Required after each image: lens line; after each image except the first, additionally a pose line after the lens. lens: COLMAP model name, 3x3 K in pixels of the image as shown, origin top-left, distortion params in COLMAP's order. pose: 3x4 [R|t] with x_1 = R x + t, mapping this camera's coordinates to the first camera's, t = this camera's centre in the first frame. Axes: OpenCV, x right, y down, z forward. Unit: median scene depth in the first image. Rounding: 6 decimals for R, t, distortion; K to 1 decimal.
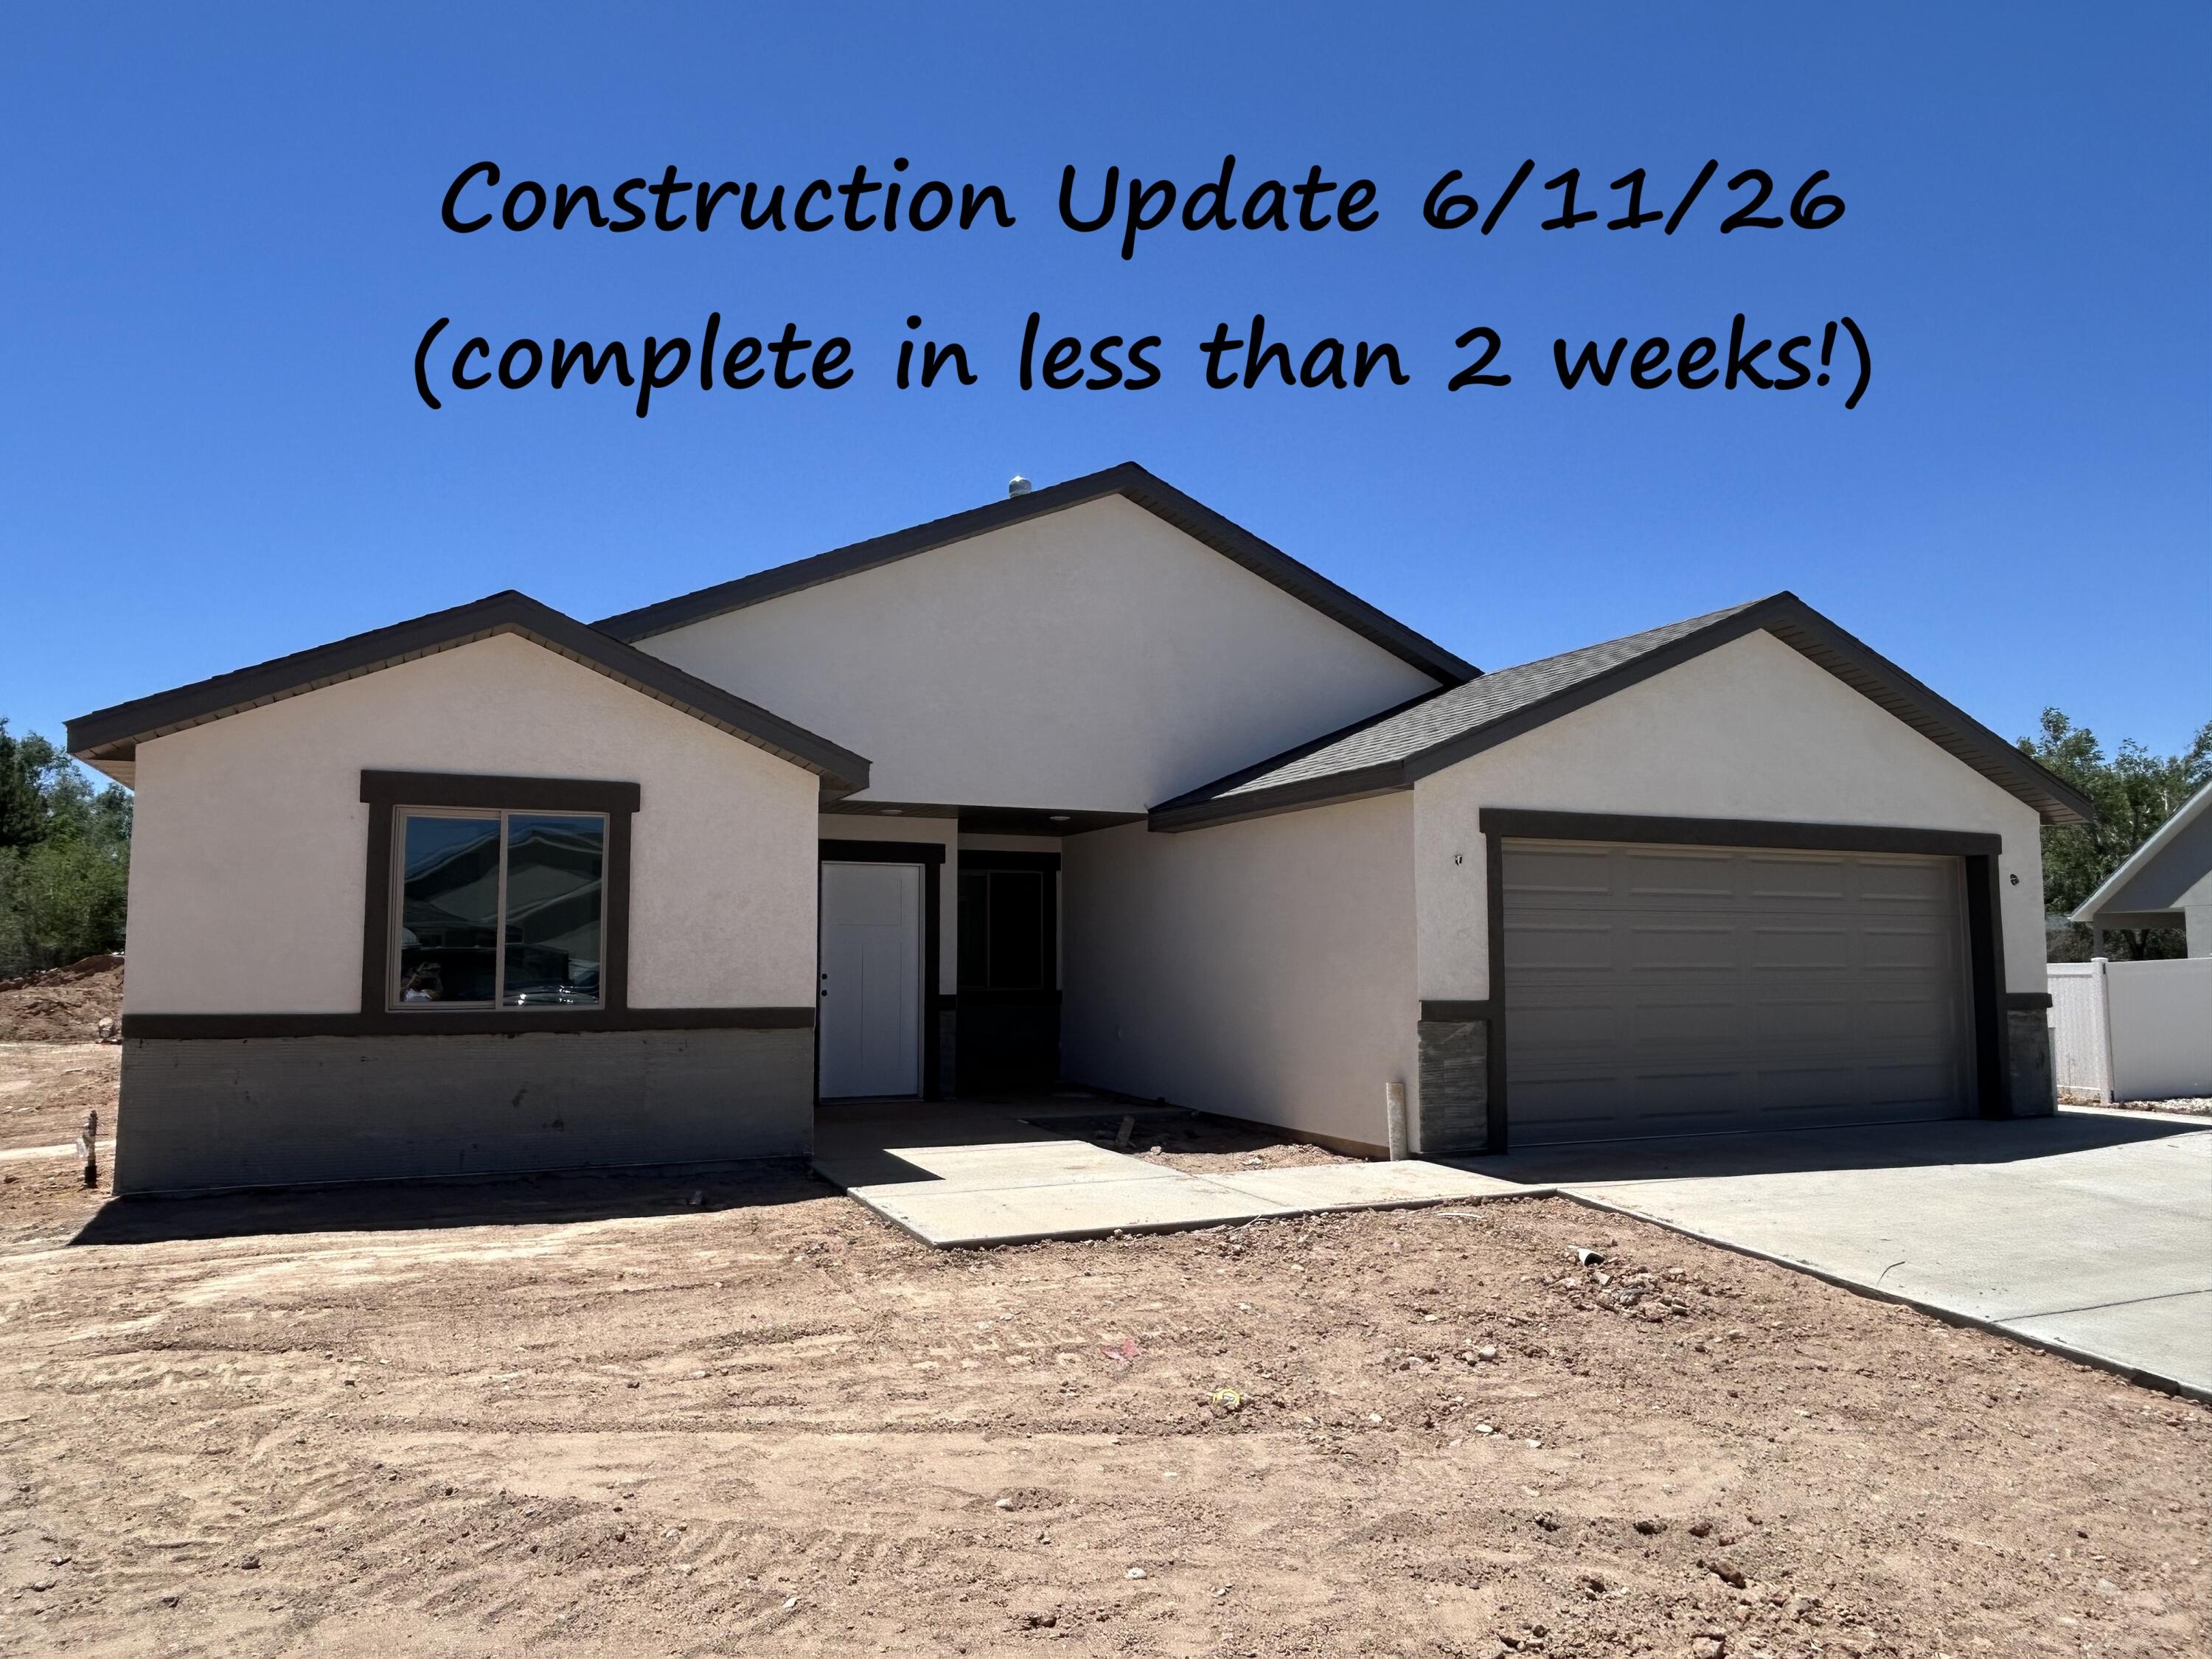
lens RADIAL K [[1498.1, 0, 1095.9], [0, 1498.1, 839.8], [0, 0, 1]] dist [-0.001783, -0.003219]
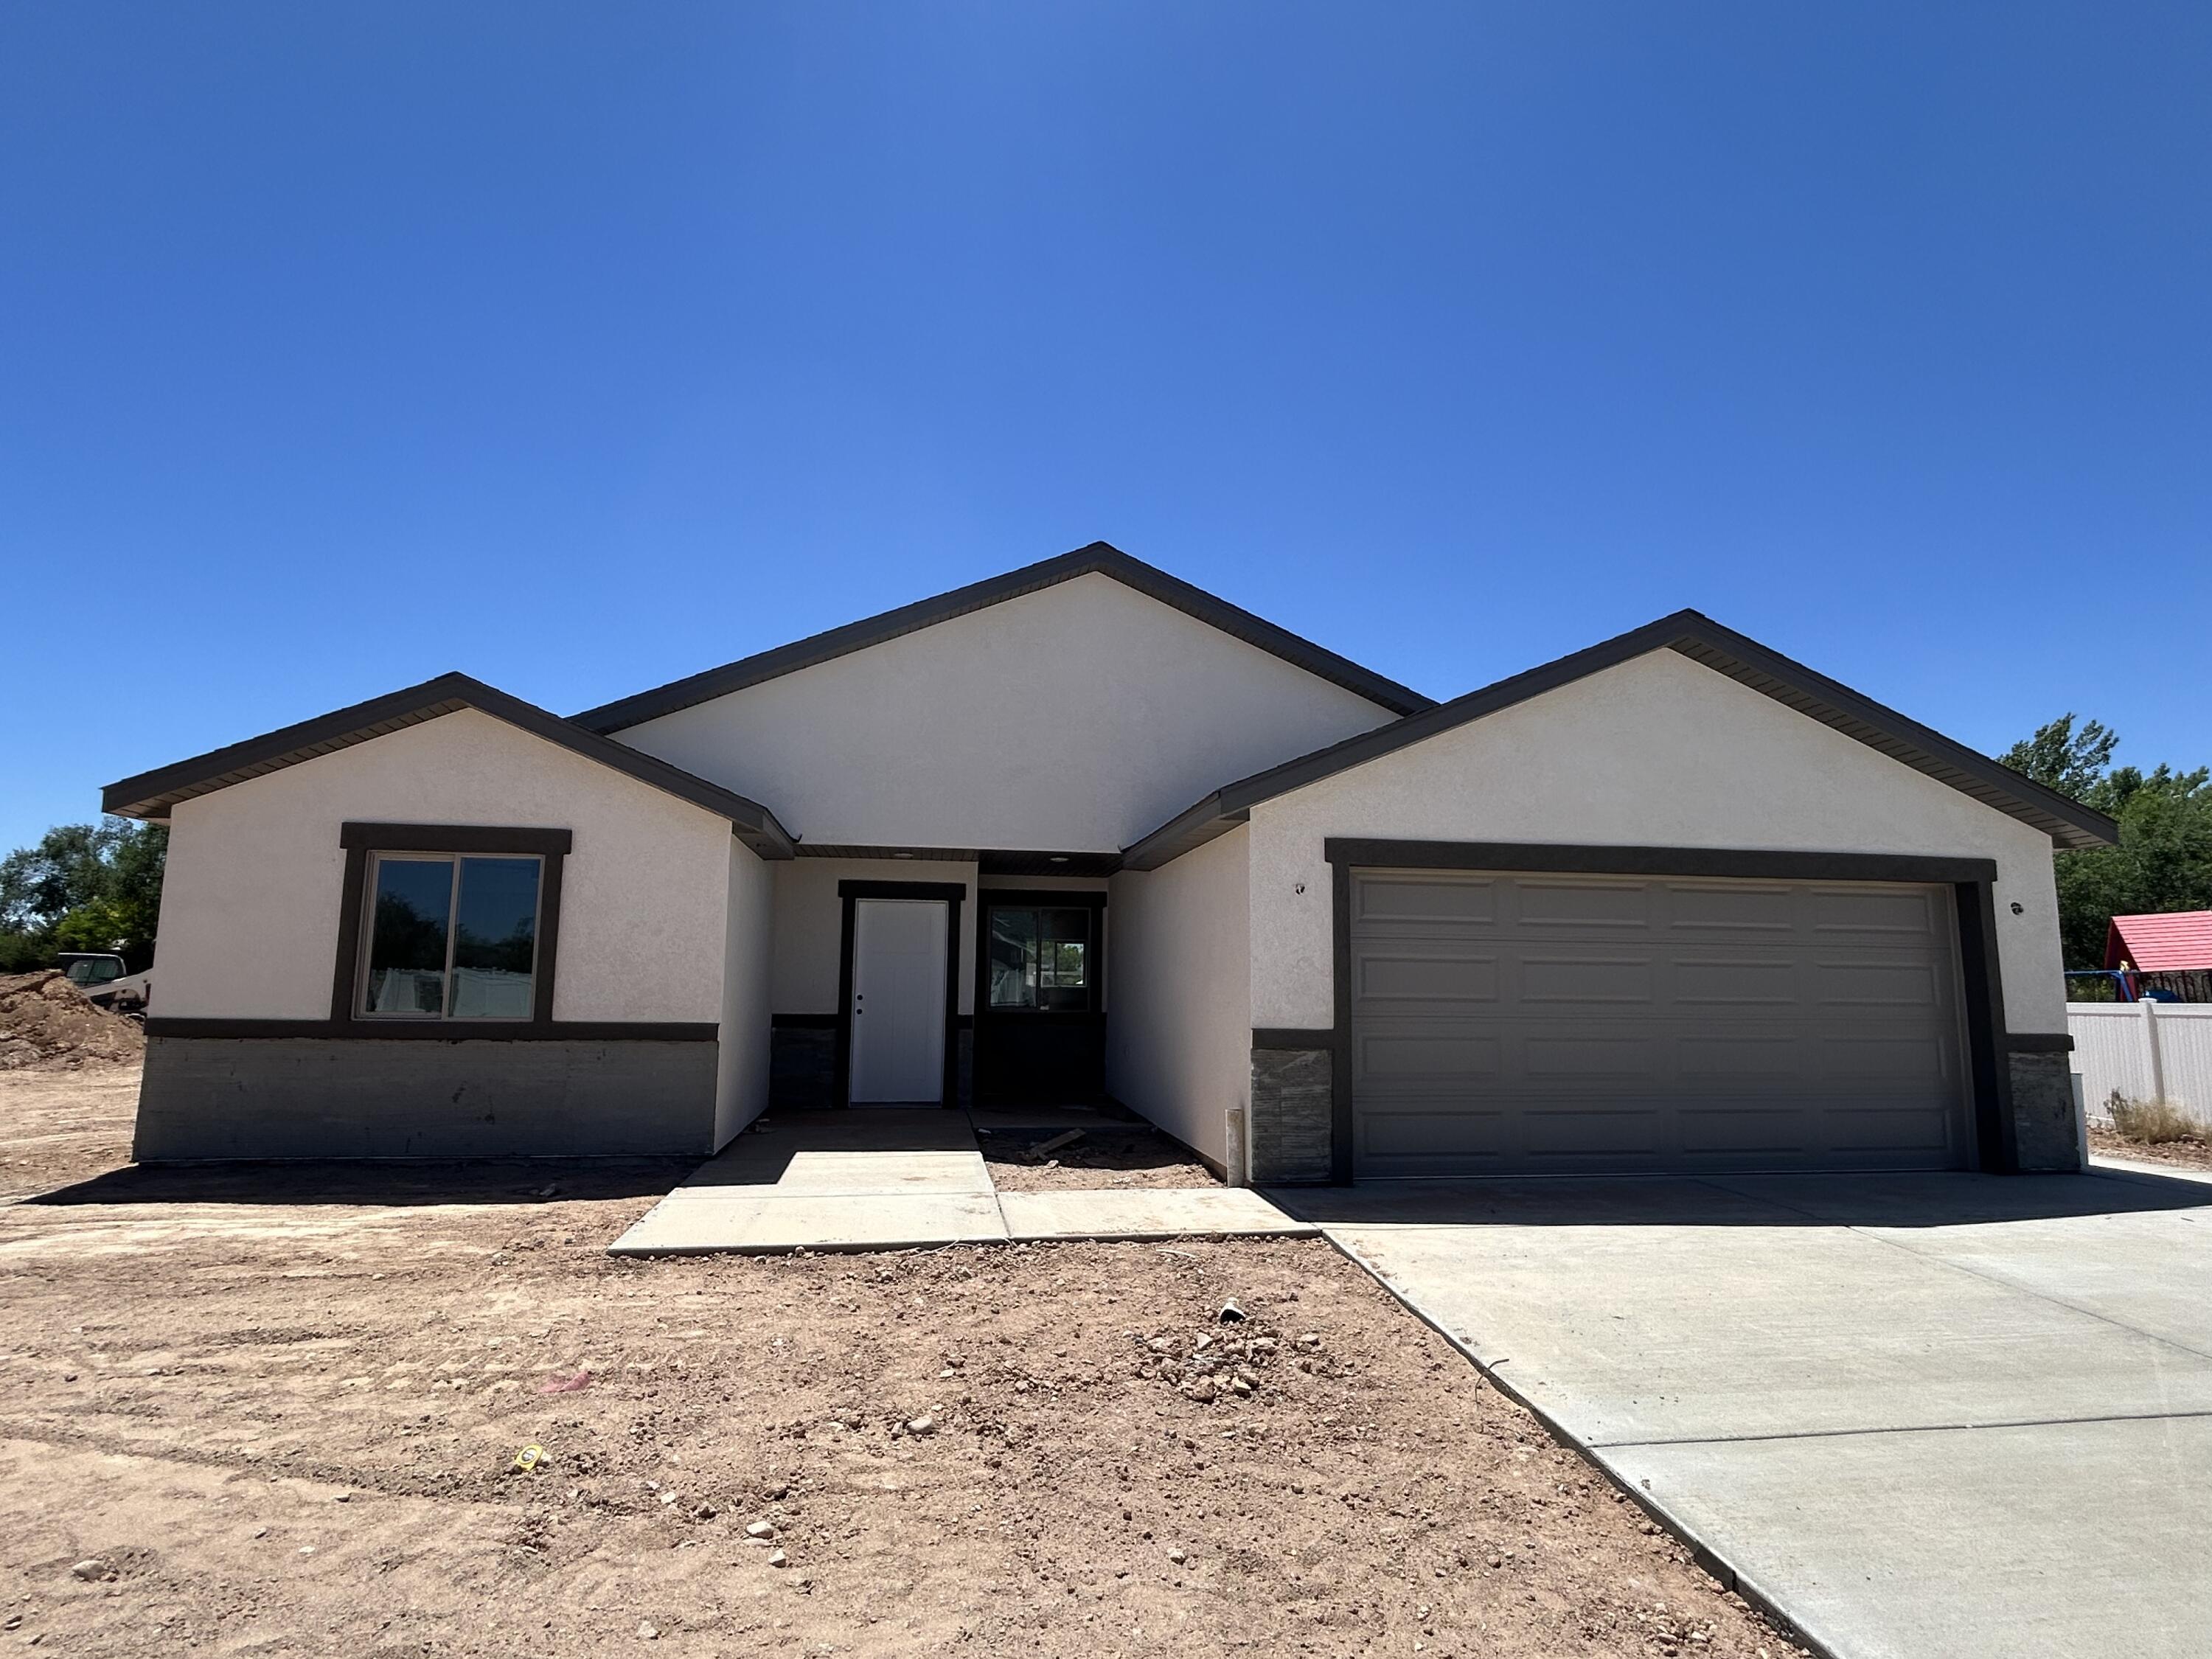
lens RADIAL K [[1190.6, 0, 1106.0], [0, 1190.6, 829.5], [0, 0, 1]] dist [-0.003879, 0.001855]
pose [[0.966150, -0.022226, -0.257021, 0.368024], [0.008699, 0.998522, -0.053646, 0.017263], [0.257833, 0.049594, 0.964916, 0.213982]]
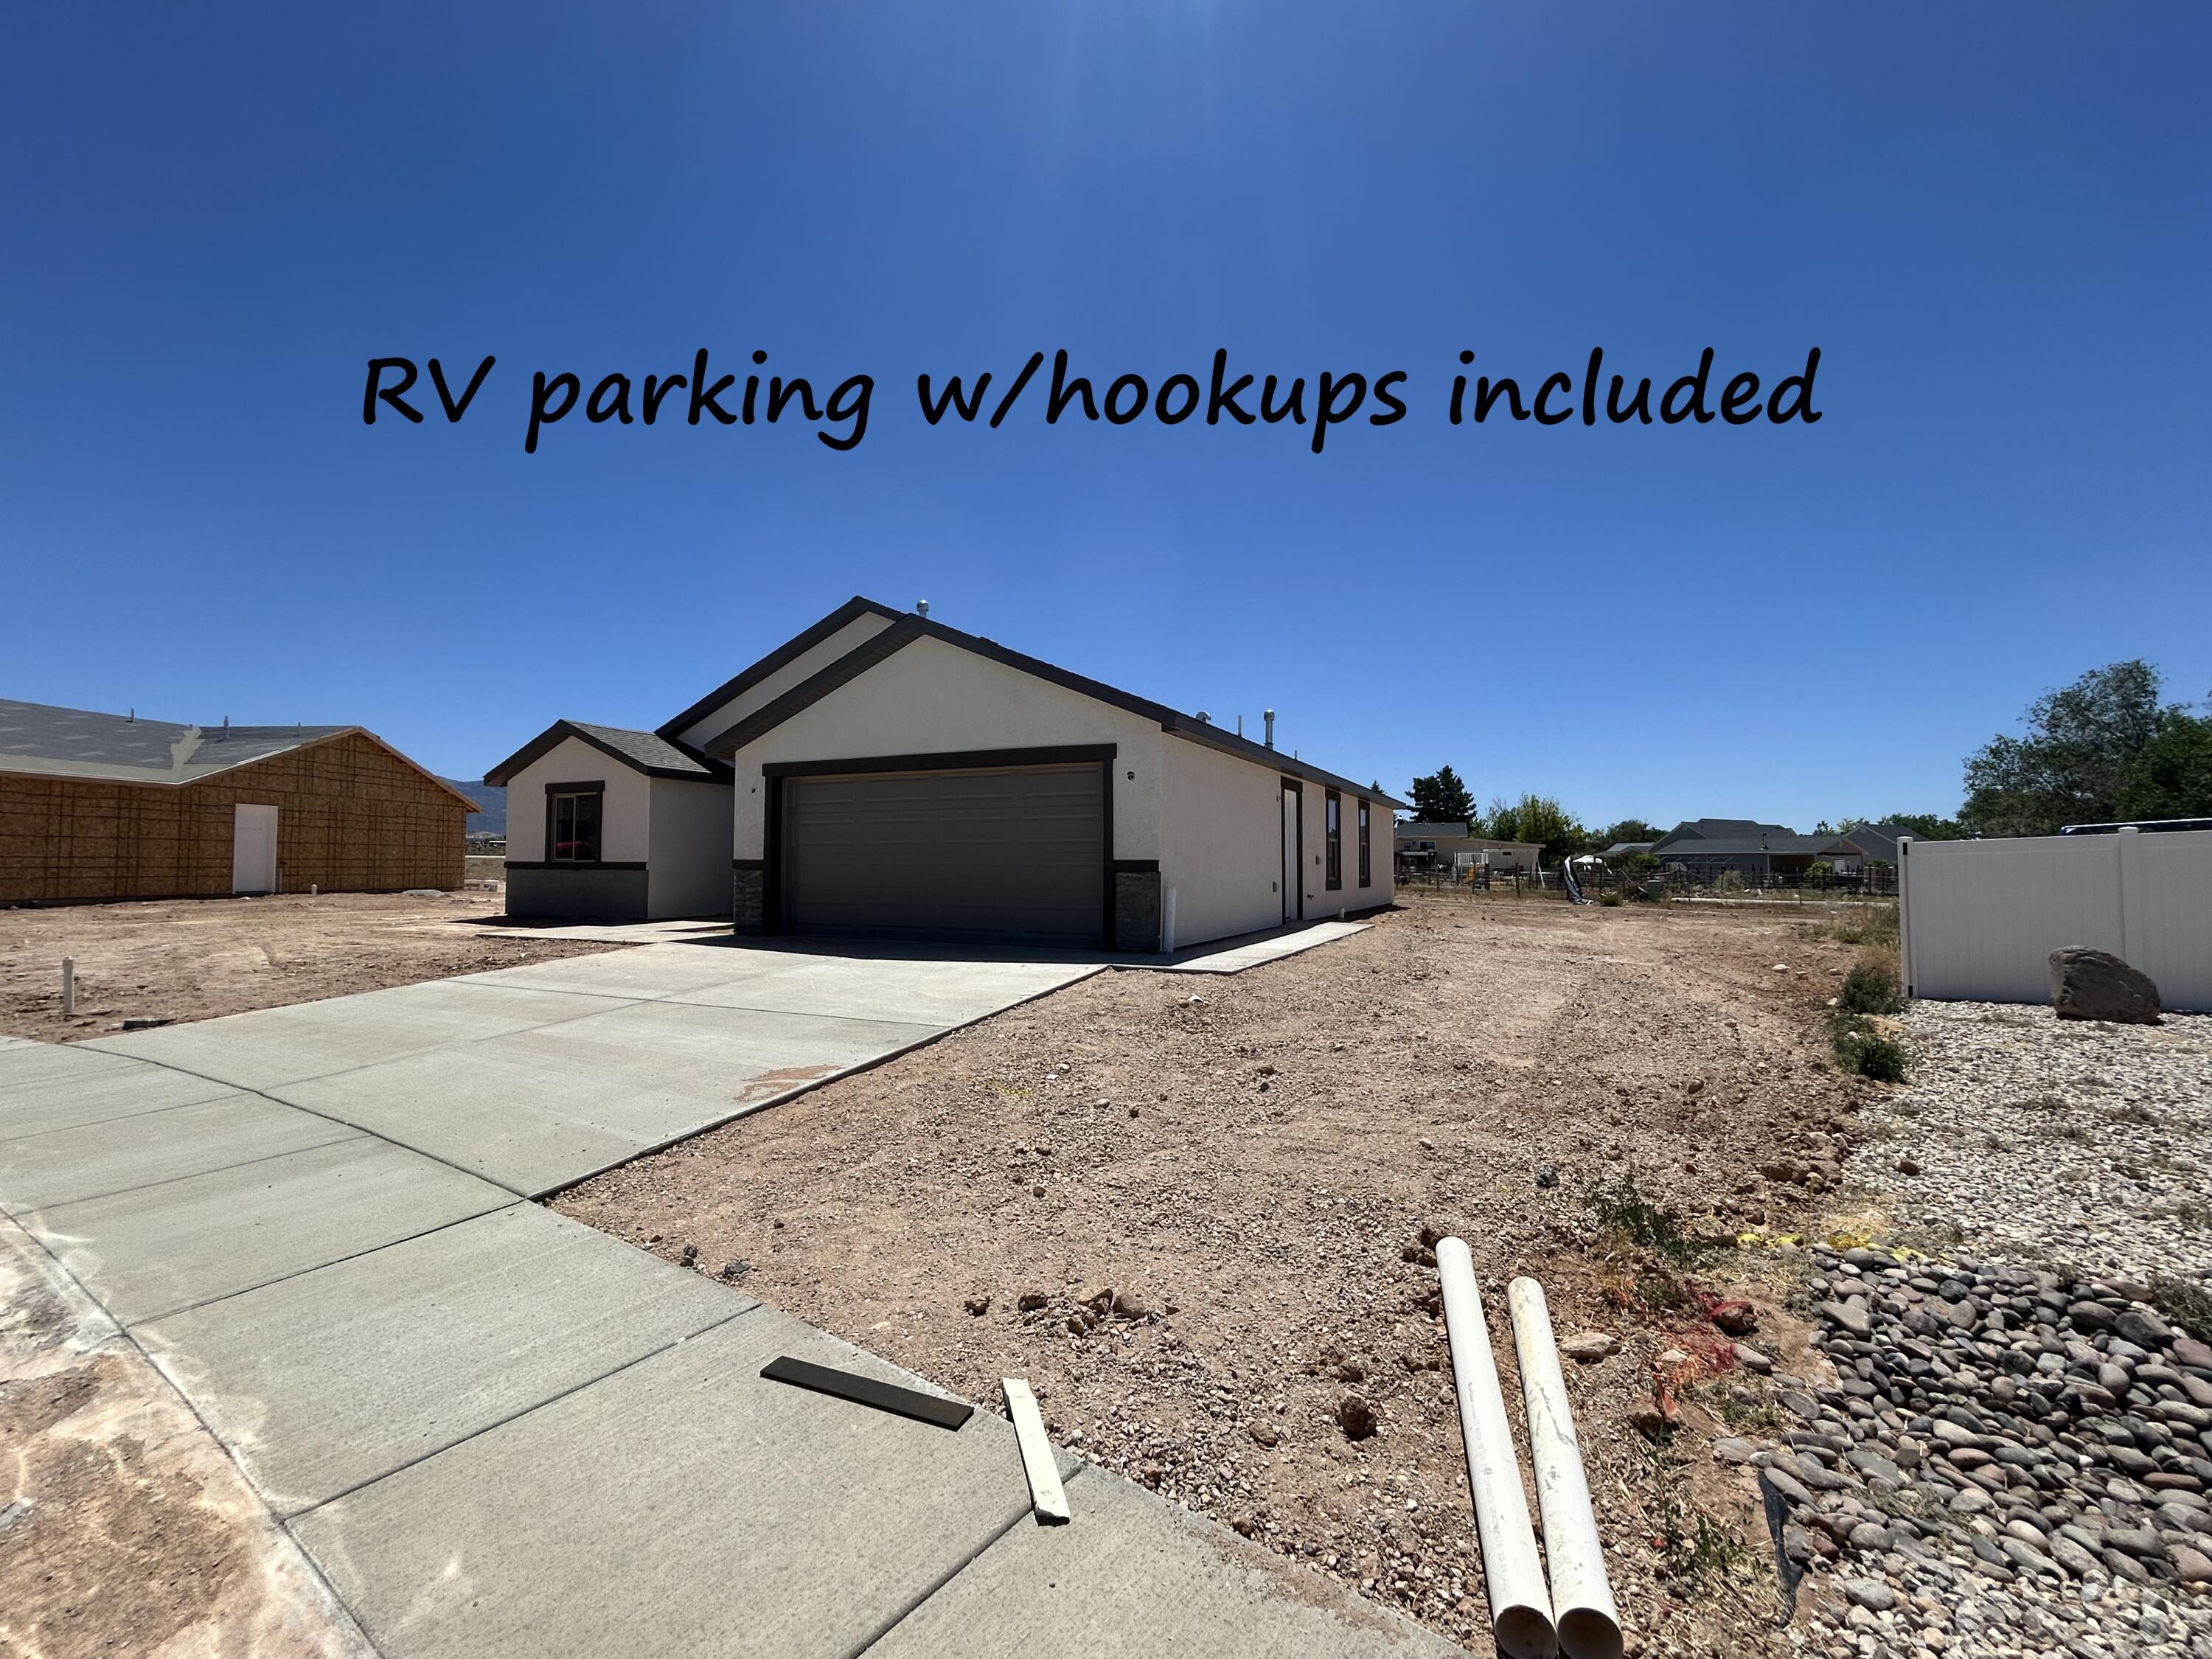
lens RADIAL K [[965.0, 0, 1106.0], [0, 965.0, 829.5], [0, 0, 1]] dist [-0.002889, 0.004034]
pose [[0.643103, -0.024457, -0.765389, 1.755566], [0.059421, 0.998070, 0.018036, 0.080241], [0.763471, -0.057079, 0.643315, 0.594225]]
